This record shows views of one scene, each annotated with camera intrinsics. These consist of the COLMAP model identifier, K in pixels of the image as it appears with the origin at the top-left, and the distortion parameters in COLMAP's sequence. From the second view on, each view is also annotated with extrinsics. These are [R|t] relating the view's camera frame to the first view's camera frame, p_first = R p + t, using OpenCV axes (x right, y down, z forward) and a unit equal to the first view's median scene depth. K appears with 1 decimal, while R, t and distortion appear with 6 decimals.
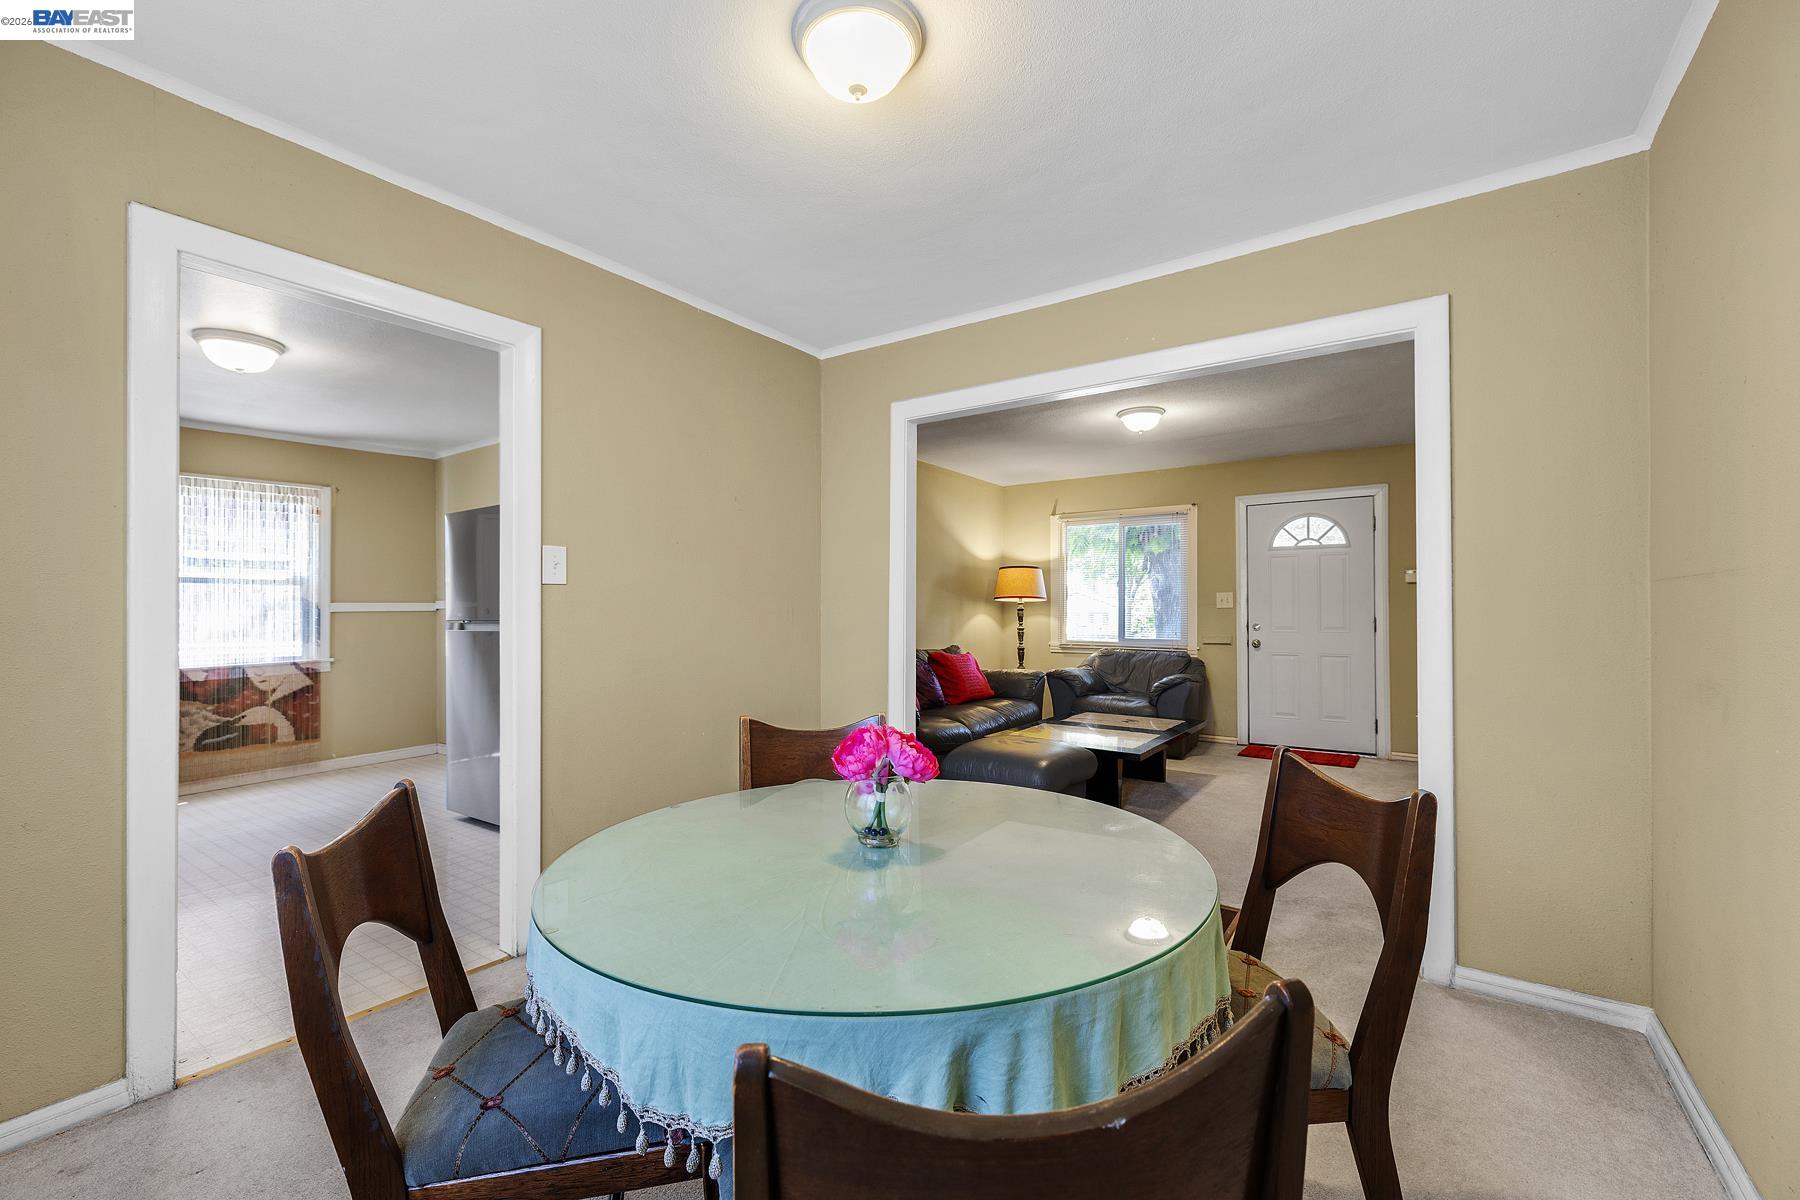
lens RADIAL K [[747.8, 0, 900.5], [0, 747.8, 609.3], [0, 0, 1]] dist [-0.003356, 0.000700]
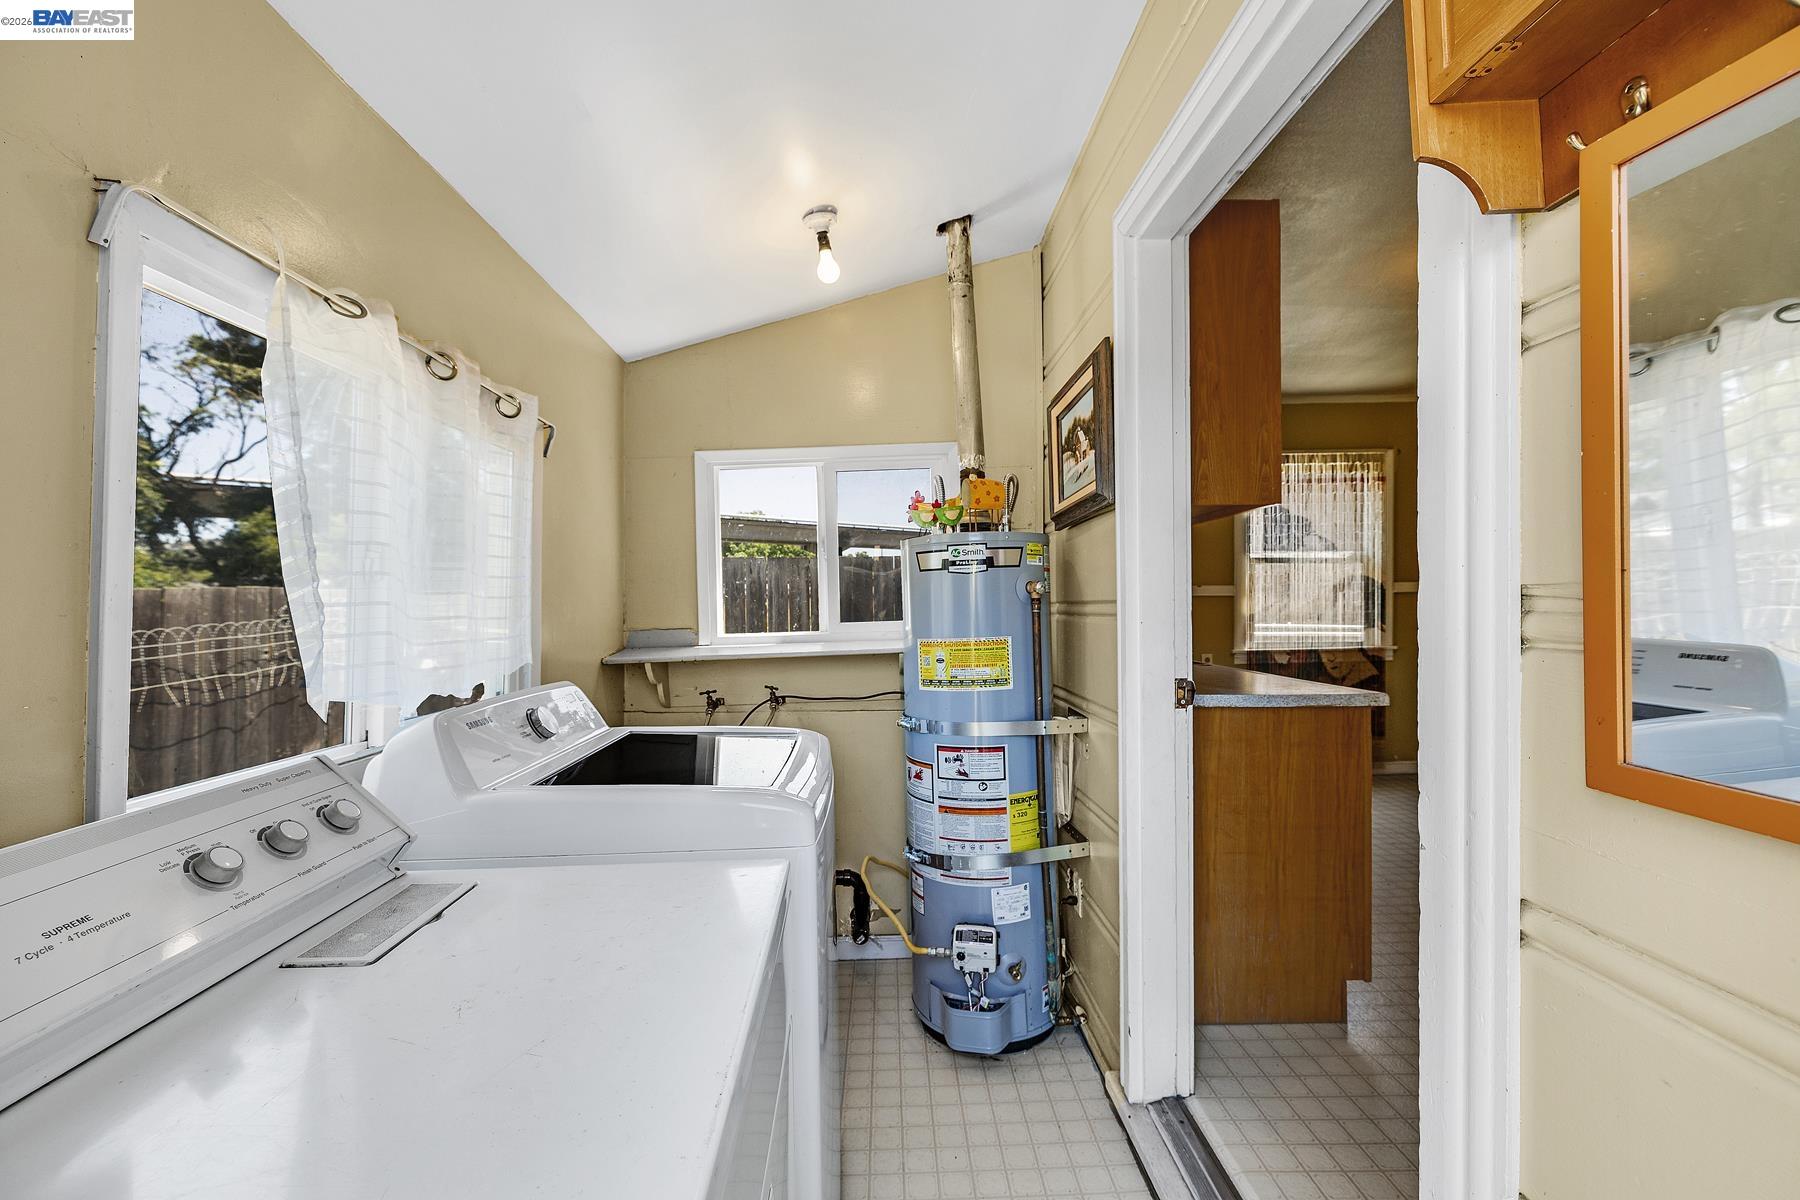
lens RADIAL K [[747.8, 0, 891.1], [0, 747.8, 603.6], [0, 0, 1]] dist [-0.003356, 0.000700]
pose [[0.593408, 0.010439, -0.804834, -0.433828], [0.002914, 0.999881, 0.015118, 0.001450], [0.804897, -0.011317, 0.593307, 0.011636]]
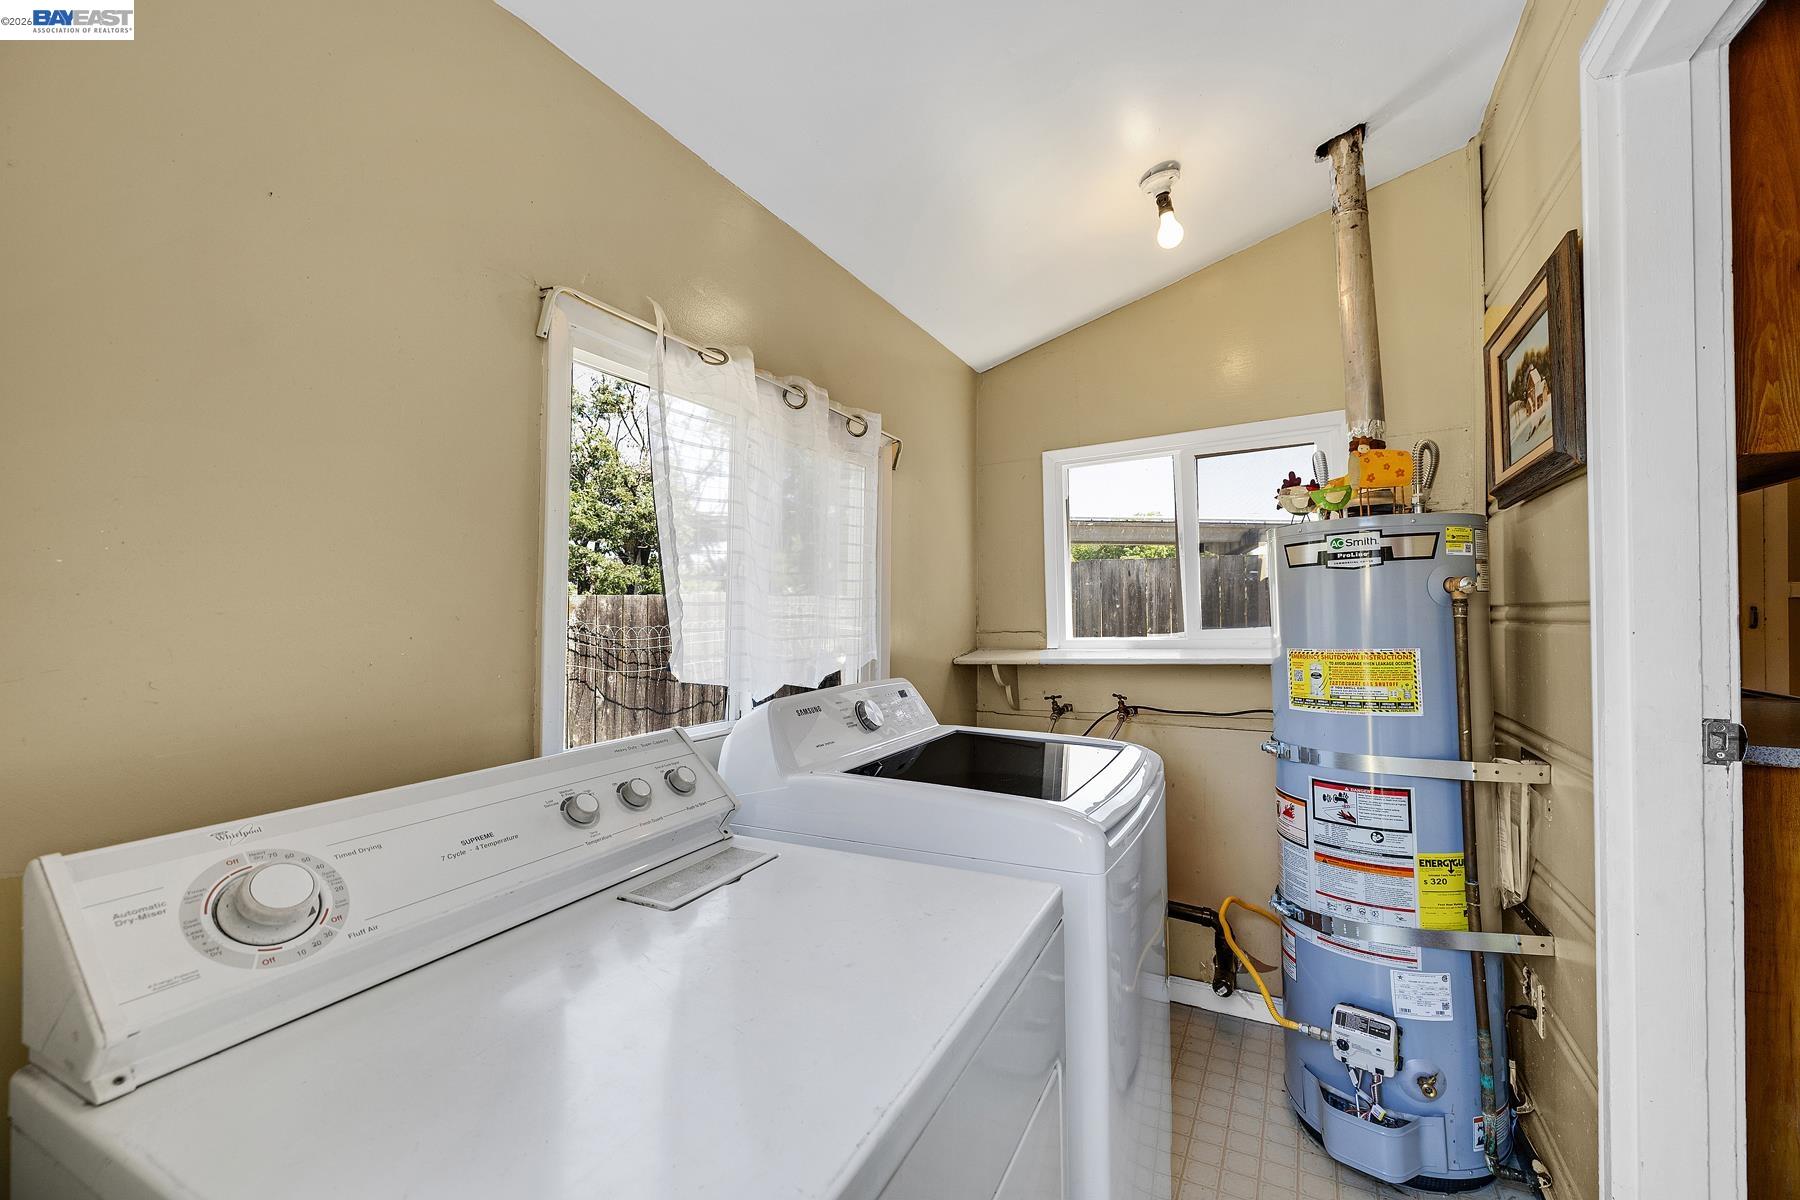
lens RADIAL K [[747.8, 0, 896.0], [0, 747.8, 602.2], [0, 0, 1]] dist [-0.003356, 0.000700]
pose [[0.118705, 0.003410, -0.992924, -0.440554], [0.006745, 0.999968, 0.004241, 0.006568], [0.992907, -0.007201, 0.118679, 0.113756]]
